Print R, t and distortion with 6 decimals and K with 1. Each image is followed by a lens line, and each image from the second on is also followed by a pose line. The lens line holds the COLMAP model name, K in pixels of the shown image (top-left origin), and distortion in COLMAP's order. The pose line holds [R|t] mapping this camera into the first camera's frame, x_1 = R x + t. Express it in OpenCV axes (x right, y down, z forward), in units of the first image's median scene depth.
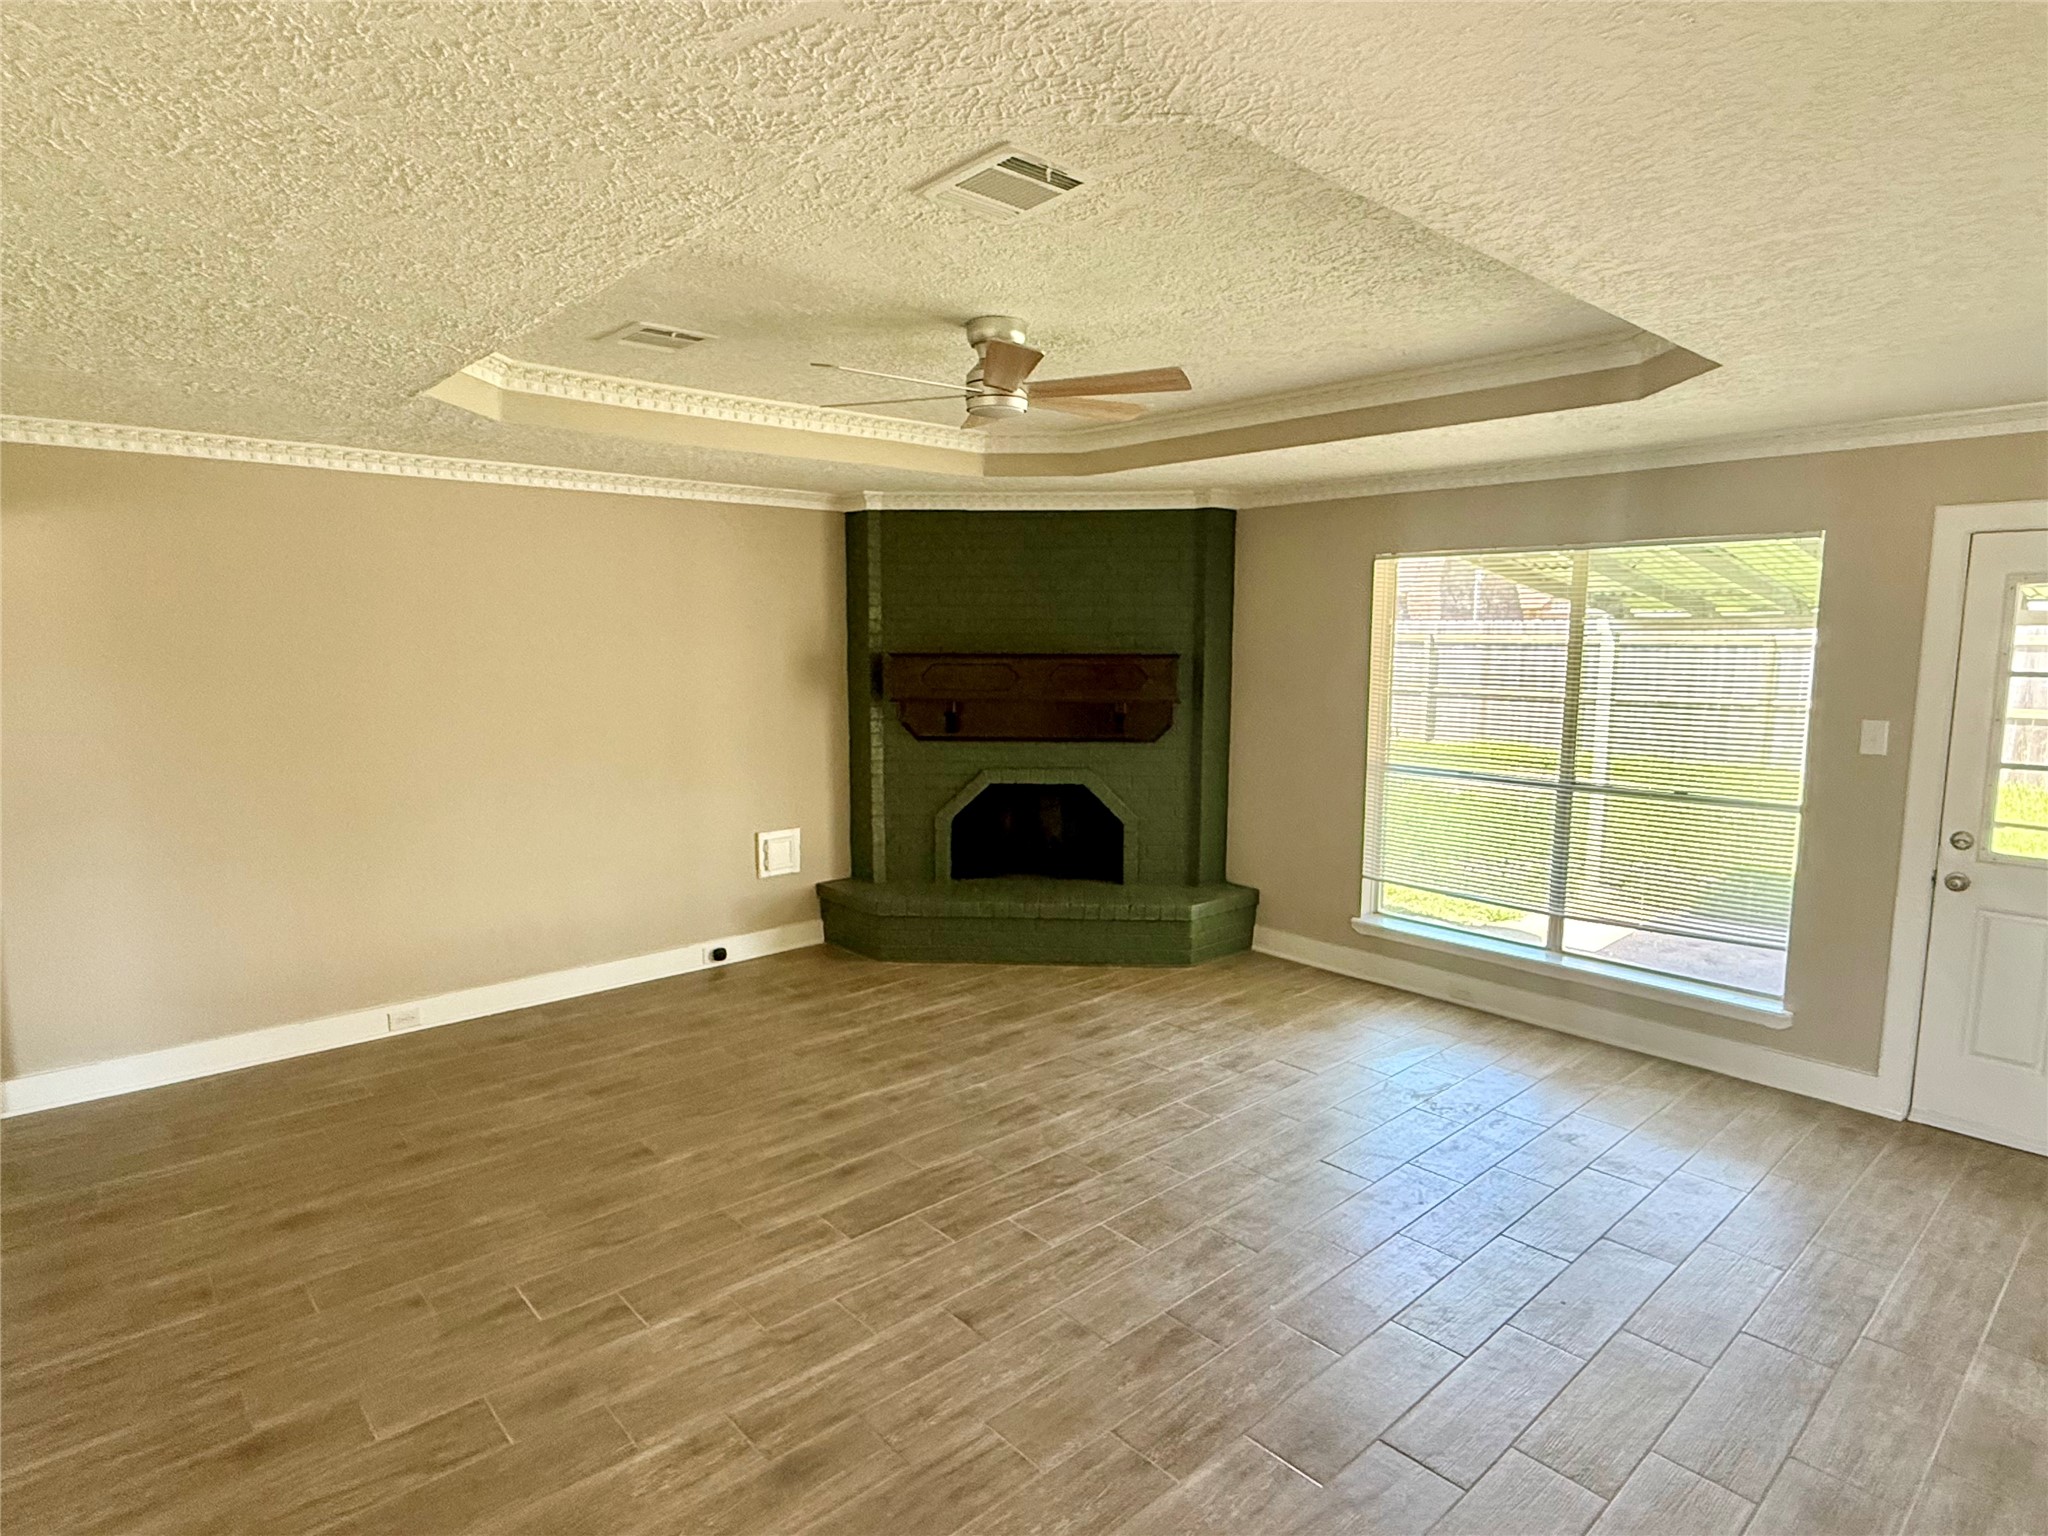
lens RADIAL K [[1113.7, 0, 1024.0], [0, 1113.7, 768.0], [0, 0, 1]] dist [0.005777, 0.001973]
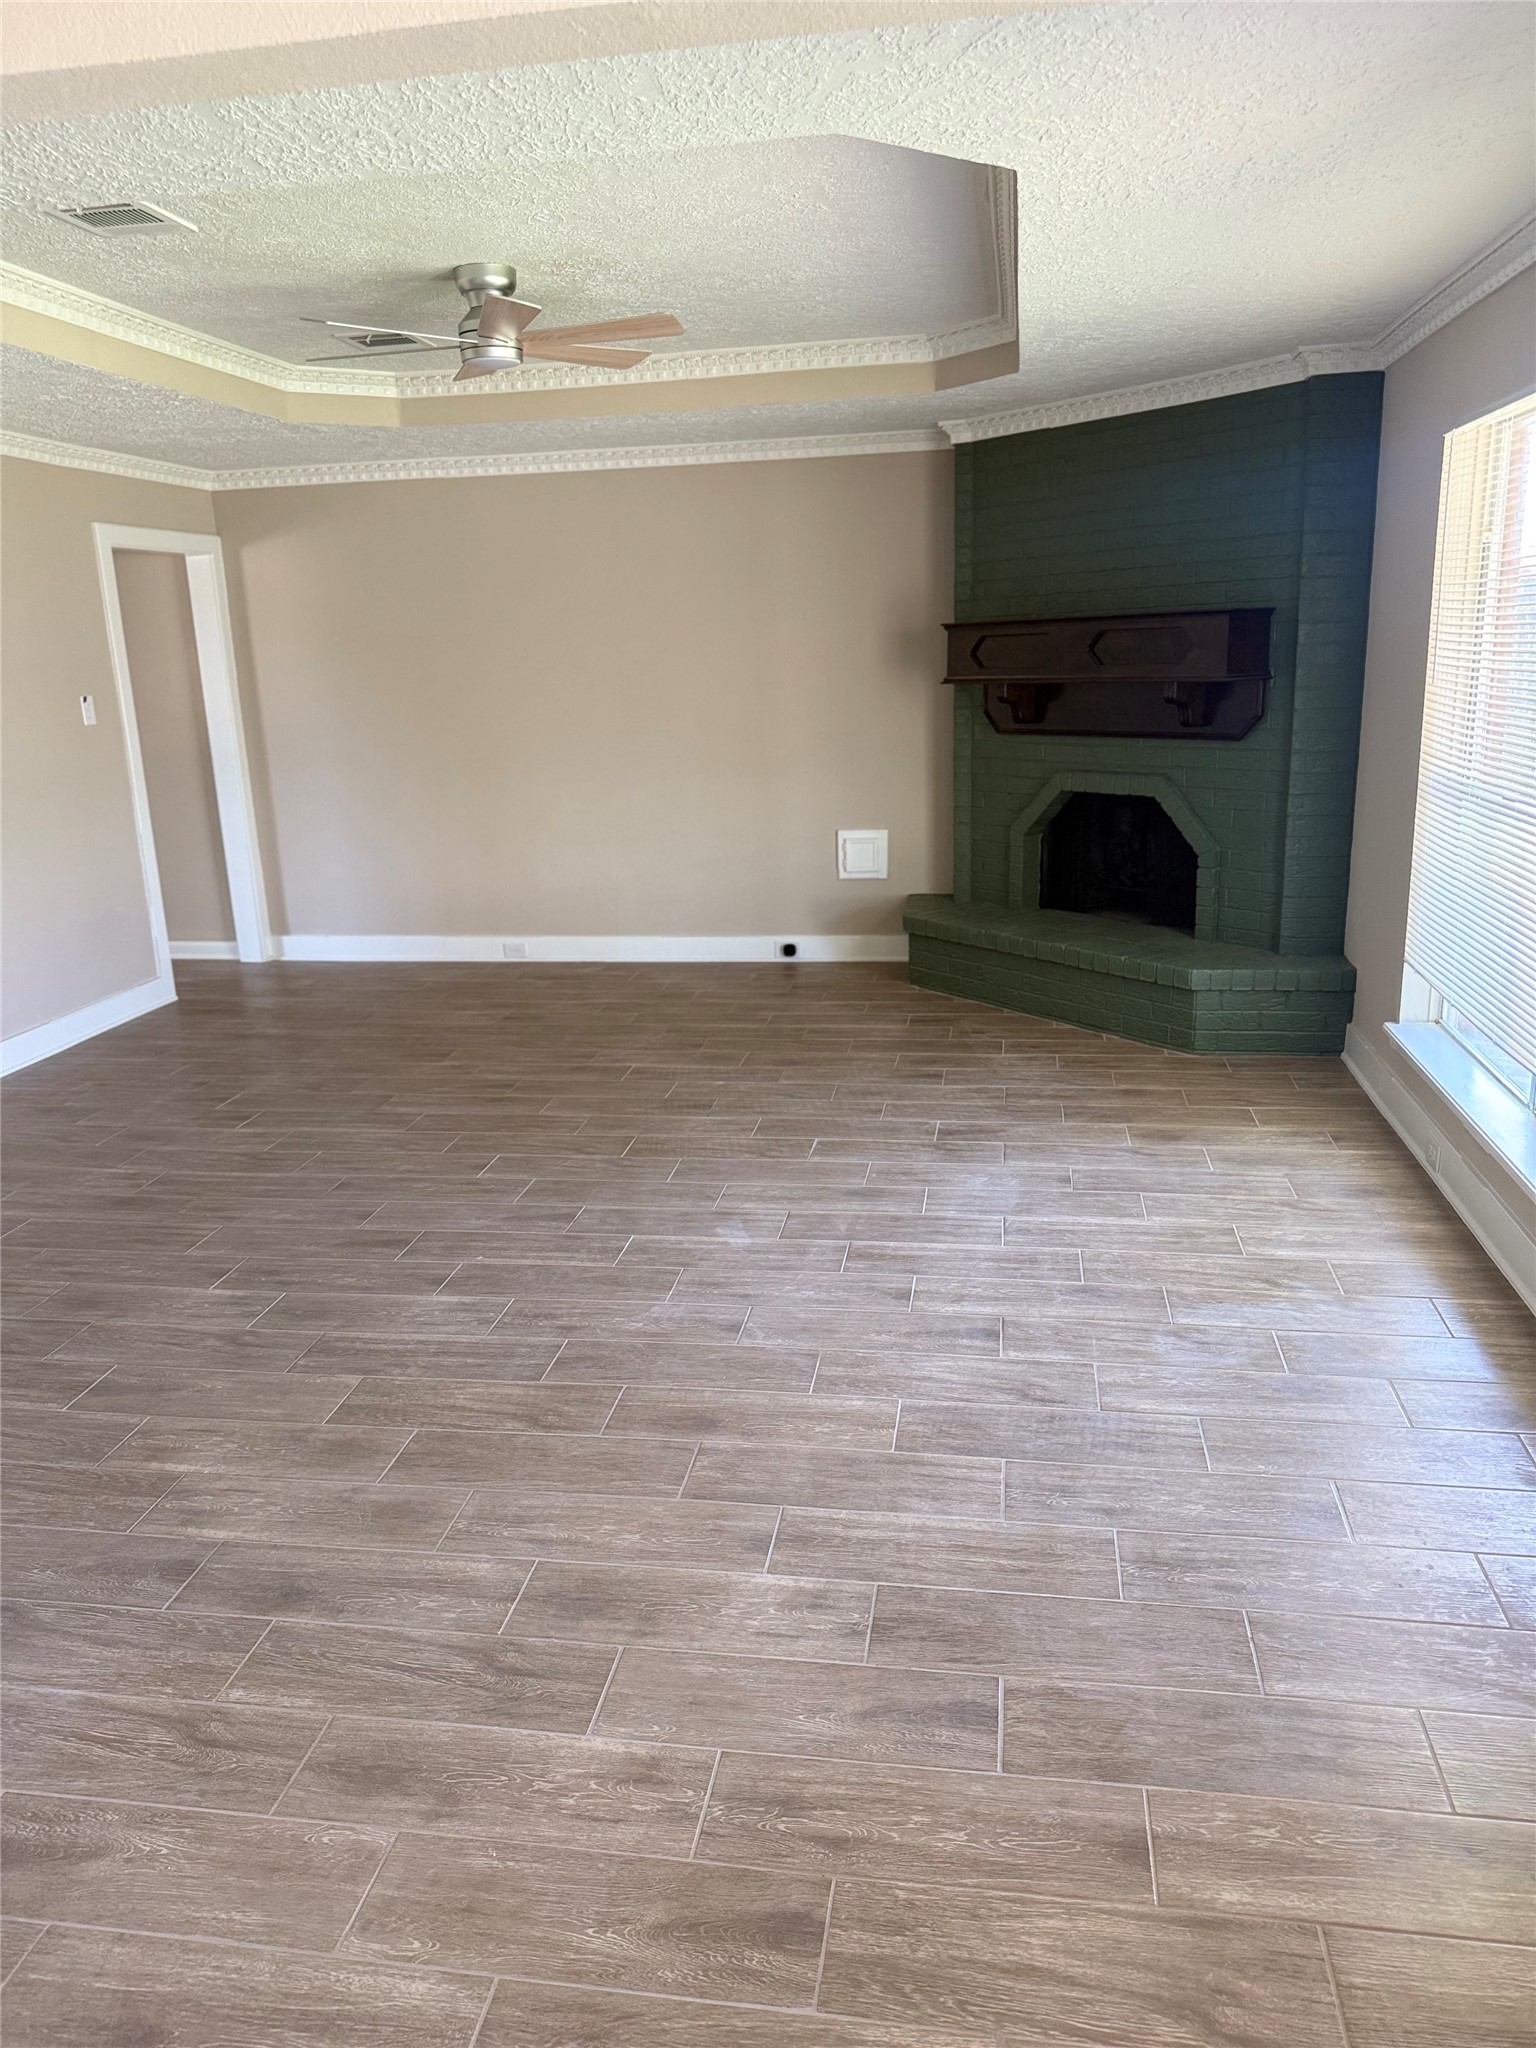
lens RADIAL K [[1427.7, 0, 768.0], [0, 1427.7, 1024.0], [0, 0, 1]] dist [0.136417, -0.207821]
pose [[0.631673, 0.175912, -0.755012, 0.963769], [-0.060146, 0.982100, 0.178501, 0.010854], [0.772898, -0.067343, 0.630947, 0.267089]]
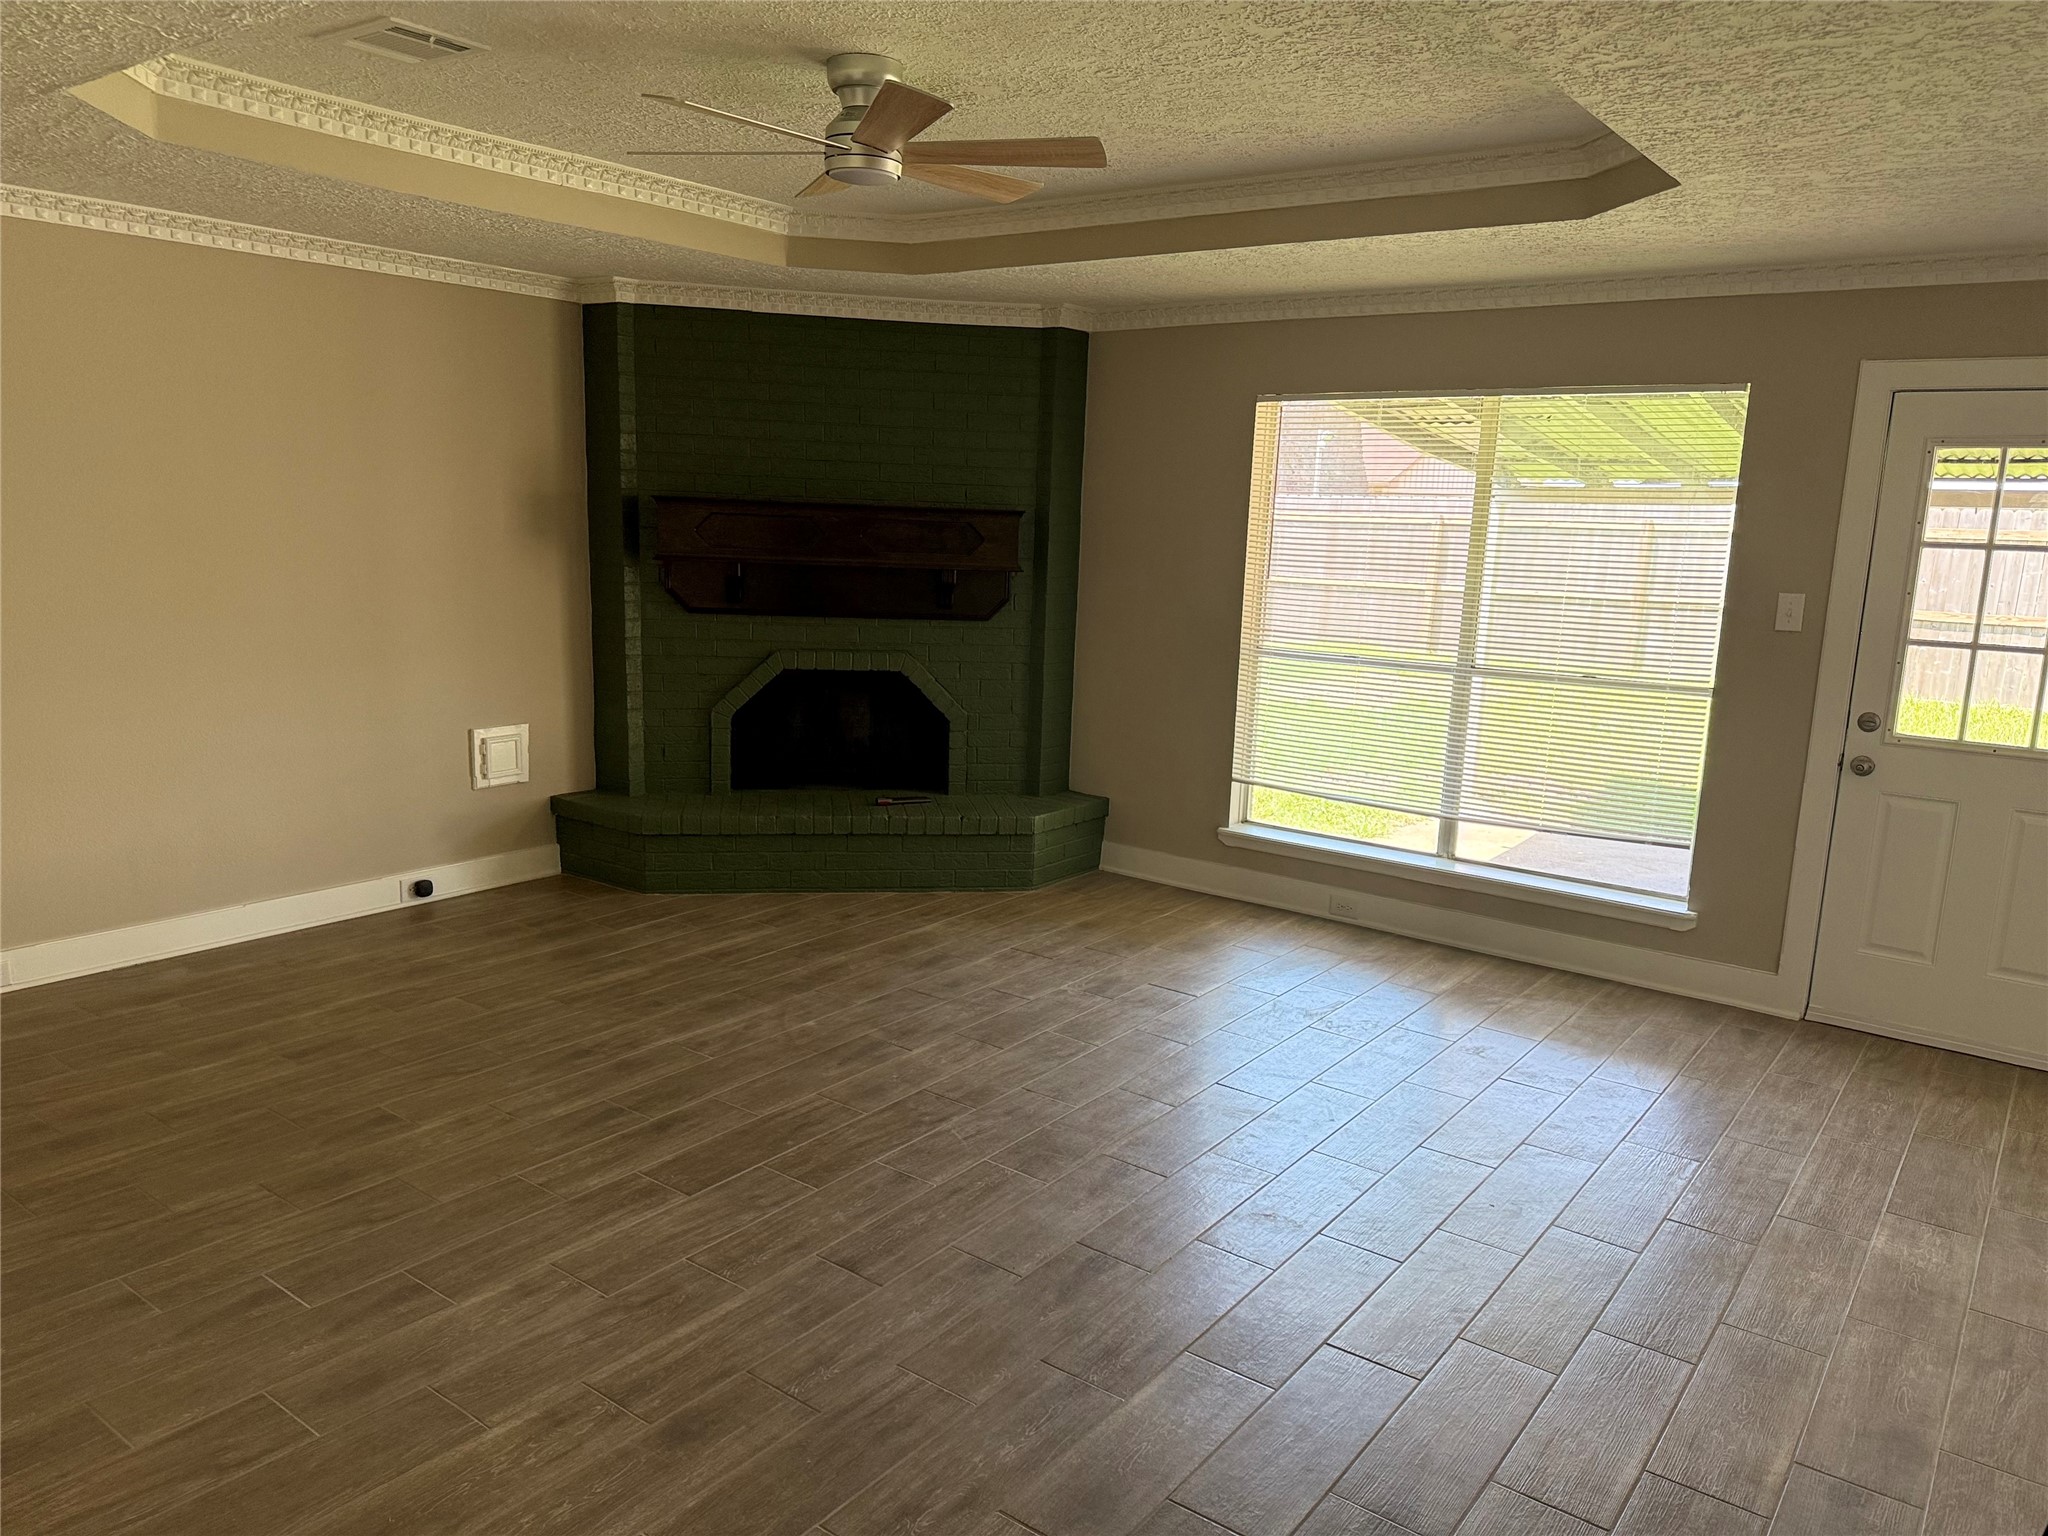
lens RADIAL K [[1427.7, 0, 1024.0], [0, 1427.7, 768.0], [0, 0, 1]] dist [0.136417, -0.207821]
pose [[0.980213, -0.004859, 0.197888, -0.096463], [-0.007255, 0.998145, 0.060446, 0.032733], [-0.197814, -0.060686, 0.978359, -0.058955]]
